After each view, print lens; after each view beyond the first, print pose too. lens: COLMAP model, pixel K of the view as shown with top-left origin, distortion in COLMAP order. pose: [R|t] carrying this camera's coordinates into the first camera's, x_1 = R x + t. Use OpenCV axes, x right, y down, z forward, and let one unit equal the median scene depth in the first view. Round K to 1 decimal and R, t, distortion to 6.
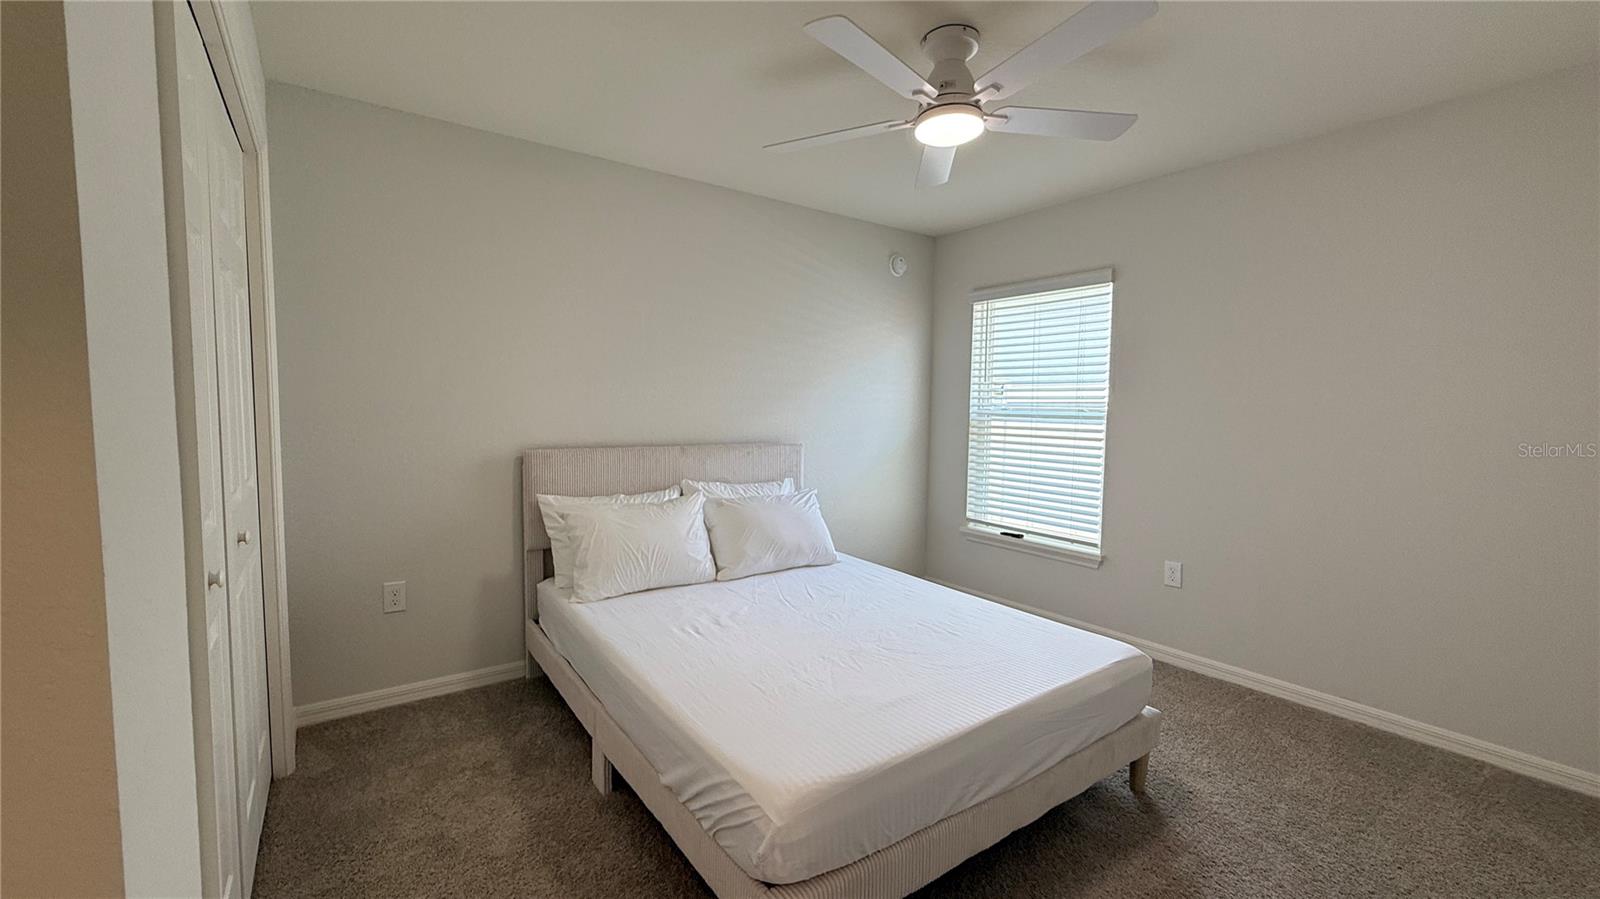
lens RADIAL K [[637.4, 0, 794.5], [0, 637.4, 450.1], [0, 0, 1]] dist [-0.000271, -0.000531]
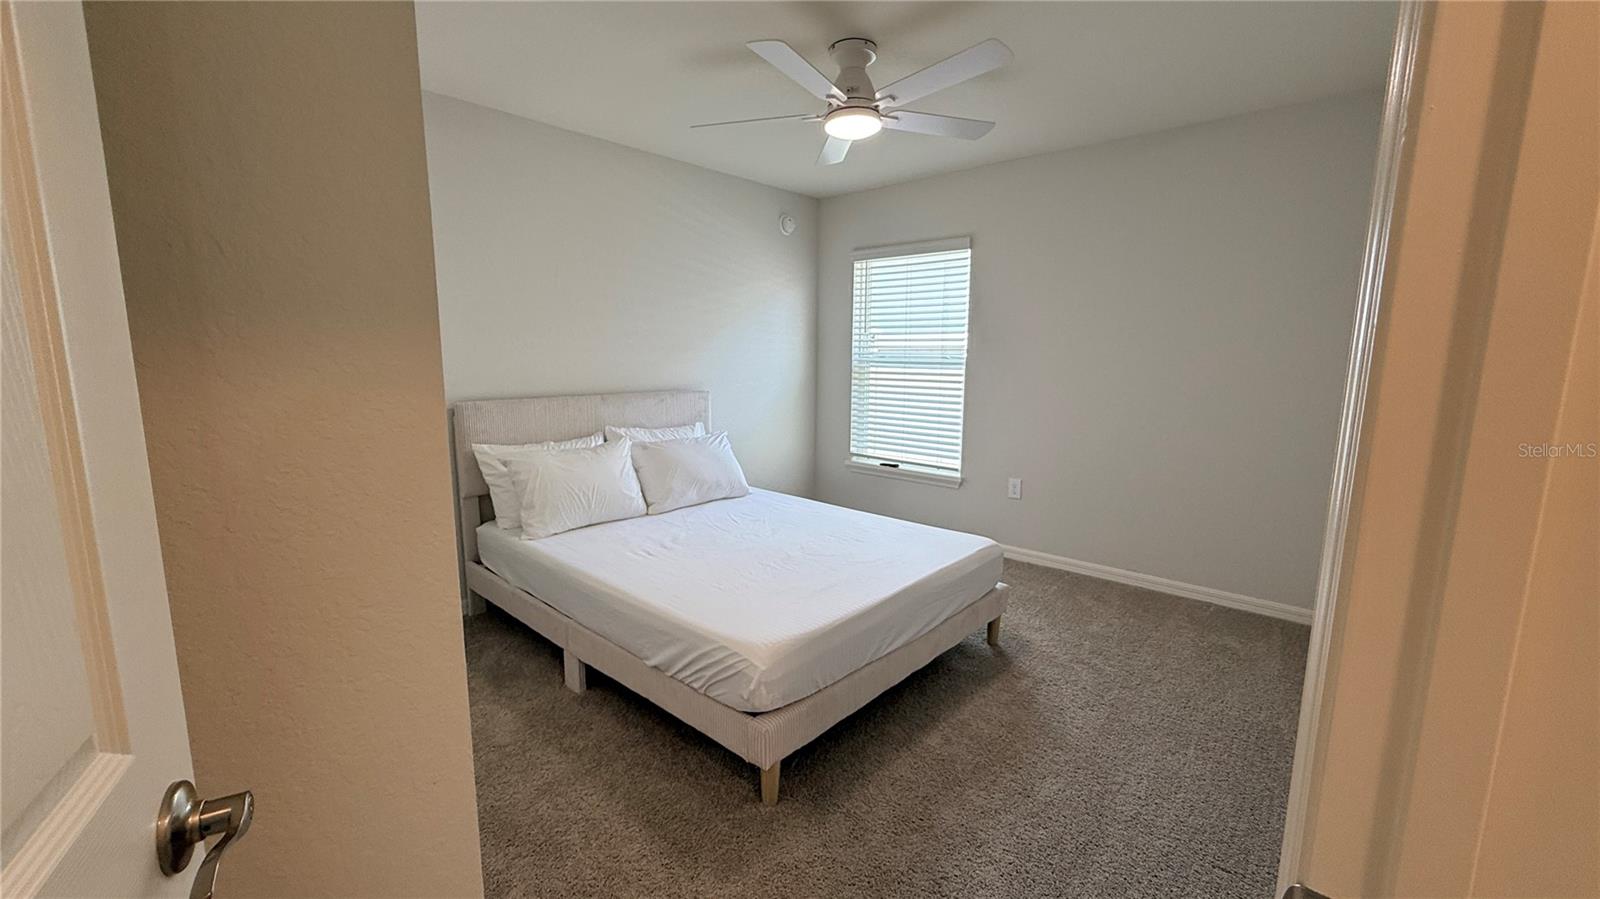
lens RADIAL K [[637.4, 0, 794.5], [0, 637.4, 450.1], [0, 0, 1]] dist [-0.000271, -0.000531]
pose [[0.977277, -0.040206, 0.208117, -0.107662], [0.022287, 0.995894, 0.087743, -0.001657], [-0.210790, -0.081111, 0.974160, -0.152669]]
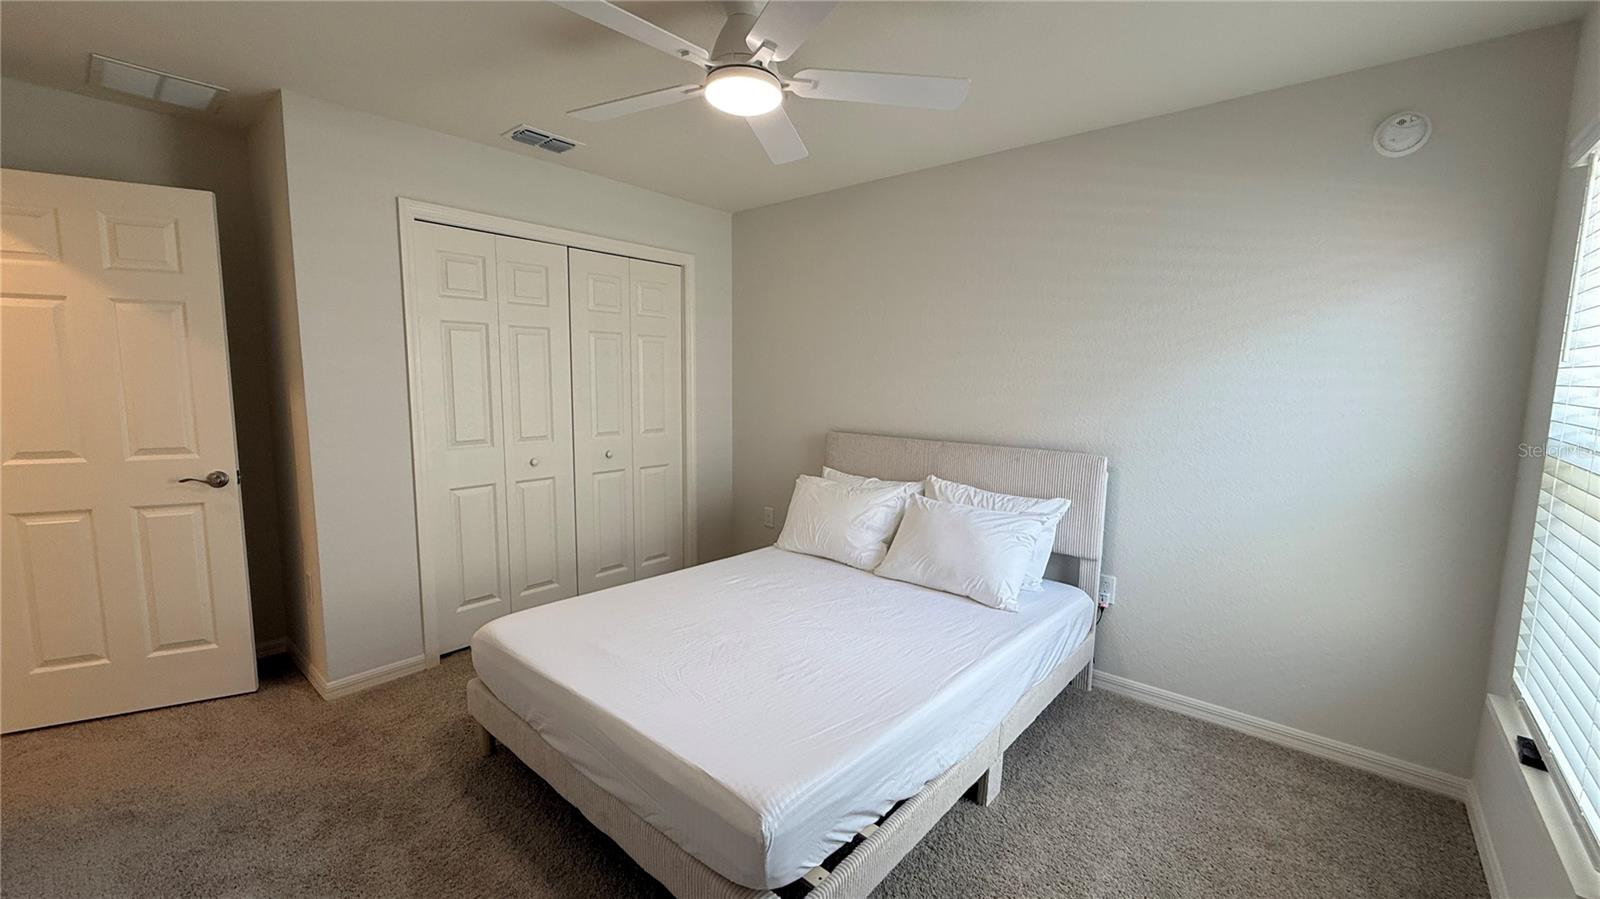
lens RADIAL K [[637.4, 0, 794.5], [0, 637.4, 450.1], [0, 0, 1]] dist [-0.000271, -0.000531]
pose [[0.220814, 0.100497, -0.970124, 0.887809], [-0.076433, 0.993401, 0.085511, -0.073390], [0.972316, 0.055268, 0.227038, 0.684447]]
